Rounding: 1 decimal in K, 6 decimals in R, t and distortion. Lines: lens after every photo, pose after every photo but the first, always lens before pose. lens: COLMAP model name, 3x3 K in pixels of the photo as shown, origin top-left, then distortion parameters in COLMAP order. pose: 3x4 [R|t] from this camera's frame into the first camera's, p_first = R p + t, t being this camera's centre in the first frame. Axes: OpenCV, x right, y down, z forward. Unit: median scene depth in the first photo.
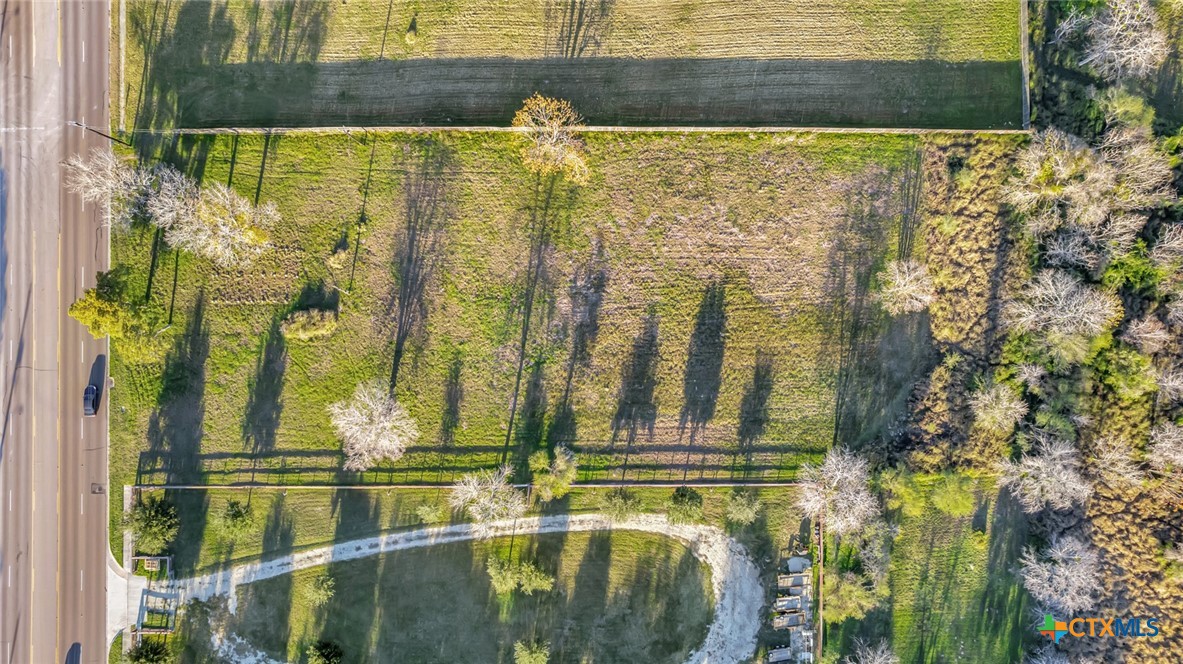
lens RADIAL K [[760.6, 0, 591.5], [0, 760.6, 332.0], [0, 0, 1]] dist [-0.070084, 0.060060]
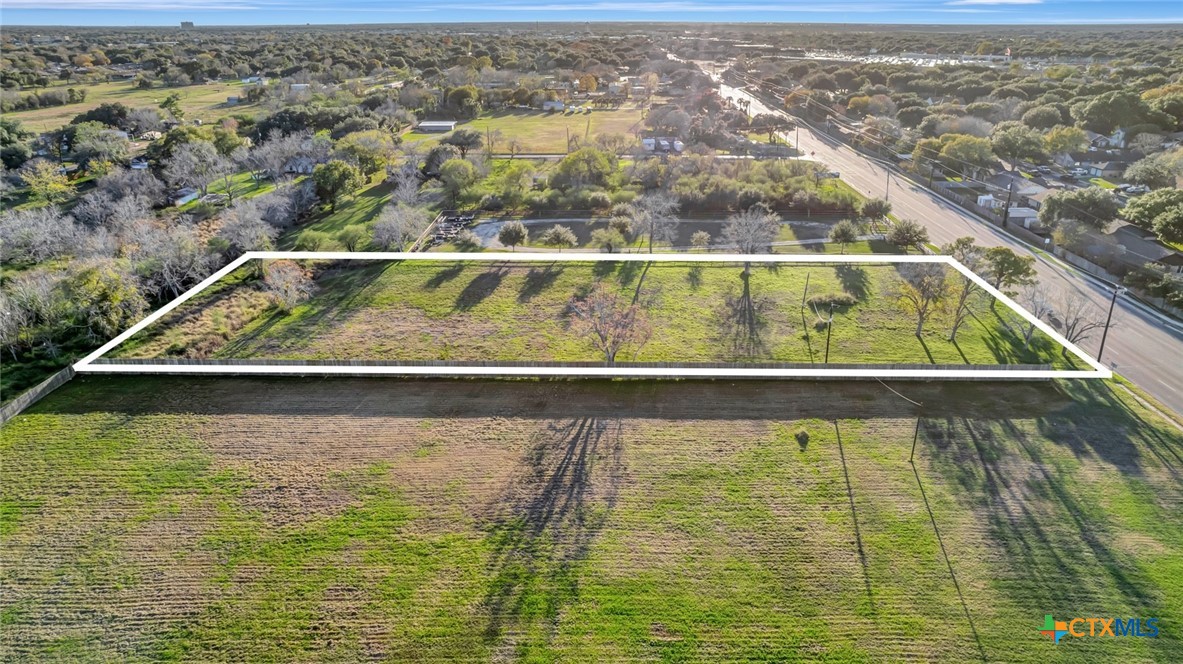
lens RADIAL K [[759.6, 0, 604.3], [0, 759.6, 331.3], [0, 0, 1]] dist [-0.076366, 0.068266]
pose [[-0.999909, 0.002271, 0.013285, -0.056132], [0.011532, -0.365889, 0.930587, -1.058741], [0.006974, 0.930656, 0.365830, 0.637373]]
